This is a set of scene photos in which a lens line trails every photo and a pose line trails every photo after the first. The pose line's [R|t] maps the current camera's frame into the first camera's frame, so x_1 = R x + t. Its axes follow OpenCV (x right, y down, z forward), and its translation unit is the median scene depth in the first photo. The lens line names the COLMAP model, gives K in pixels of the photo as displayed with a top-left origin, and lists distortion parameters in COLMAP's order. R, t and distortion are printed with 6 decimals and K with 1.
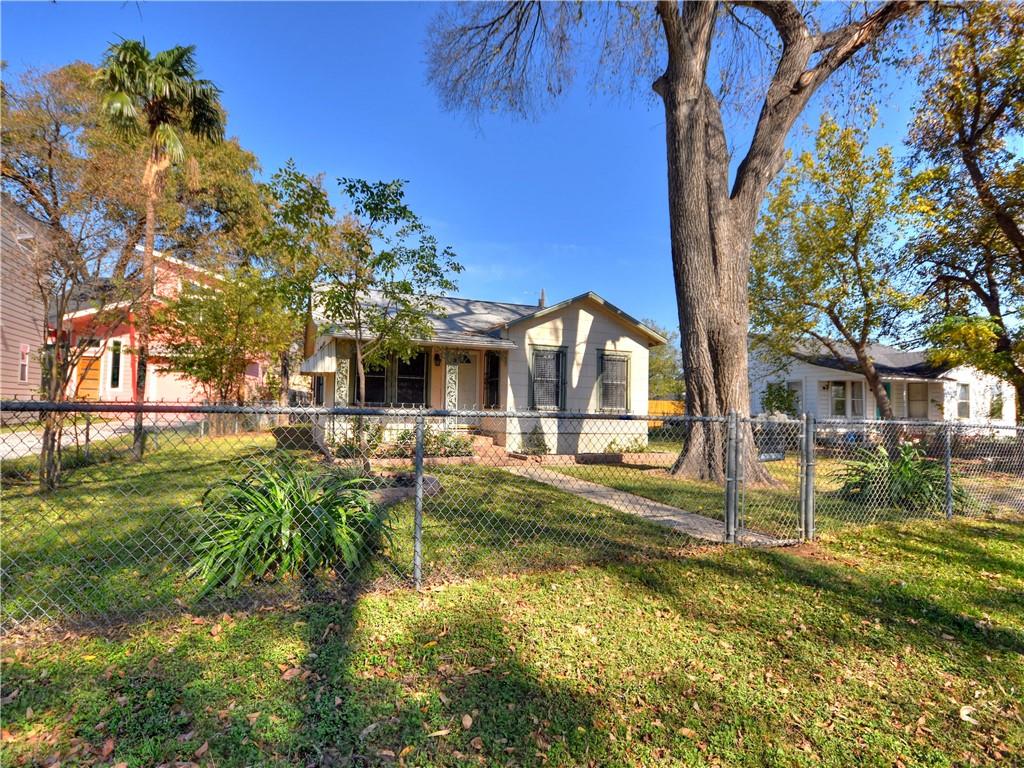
lens RADIAL K [[540.0, 0, 512.0], [0, 540.0, 384.0], [0, 0, 1]] dist [0.004518, 0.000611]
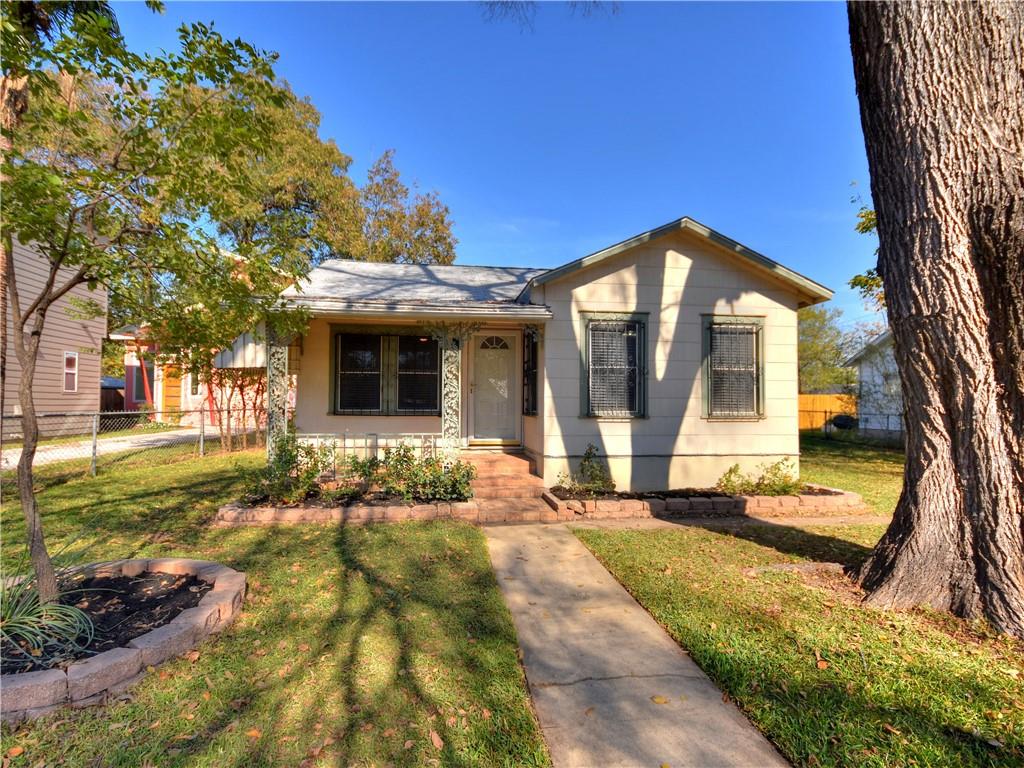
lens RADIAL K [[512.9, 0, 508.2], [0, 512.9, 386.0], [0, 0, 1]] dist [0.014133, -0.000420]
pose [[0.962503, -0.027359, -0.269887, 0.107605], [0.029472, 0.999558, 0.003779, 0.006674], [0.269664, -0.011591, 0.962885, 0.404080]]
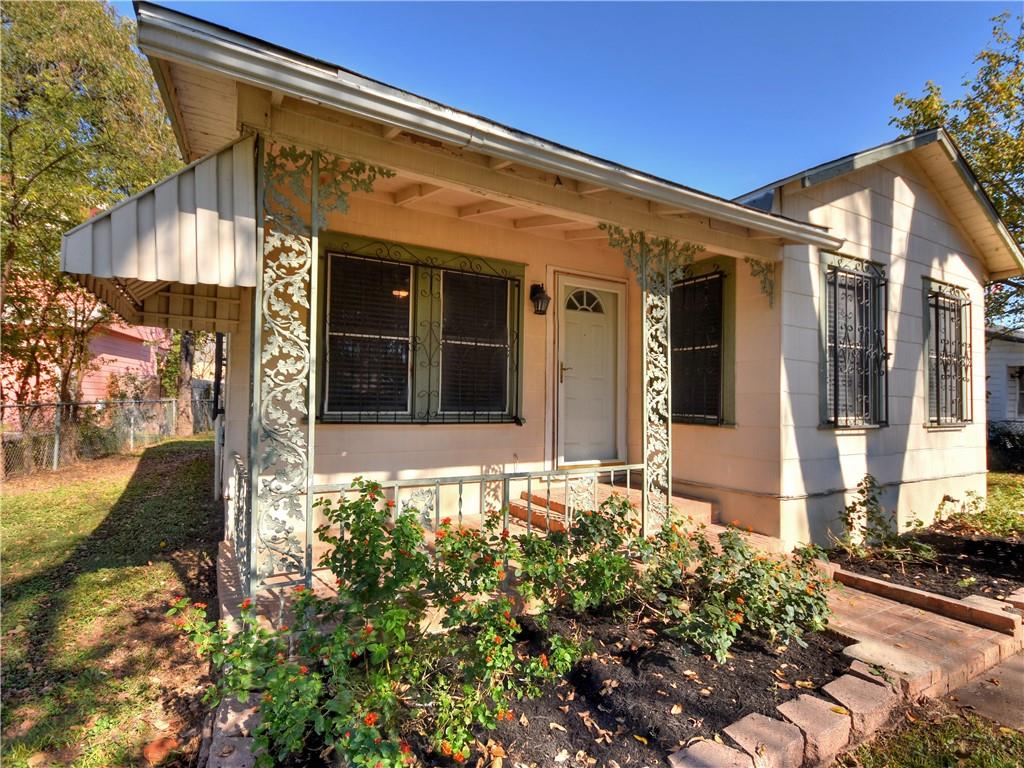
lens RADIAL K [[512.9, 0, 508.2], [0, 512.9, 386.0], [0, 0, 1]] dist [0.014133, -0.000420]
pose [[0.992276, -0.003608, 0.123999, -0.212830], [0.001509, 0.999854, 0.017015, 0.012388], [-0.124042, -0.016697, 0.992137, 0.662080]]
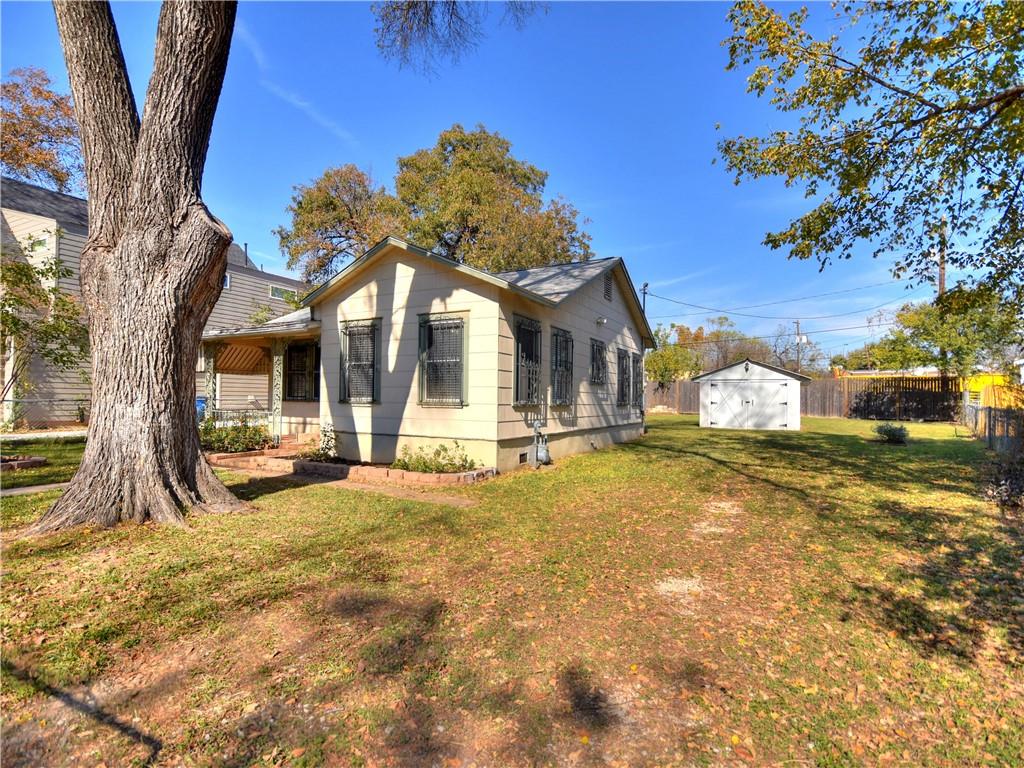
lens RADIAL K [[512.9, 0, 508.2], [0, 512.9, 386.0], [0, 0, 1]] dist [0.014133, -0.000420]
pose [[0.630344, -0.035947, -0.775483, 0.757747], [0.044118, 0.998972, -0.010445, 0.040259], [0.775061, -0.027629, 0.631282, 0.690865]]
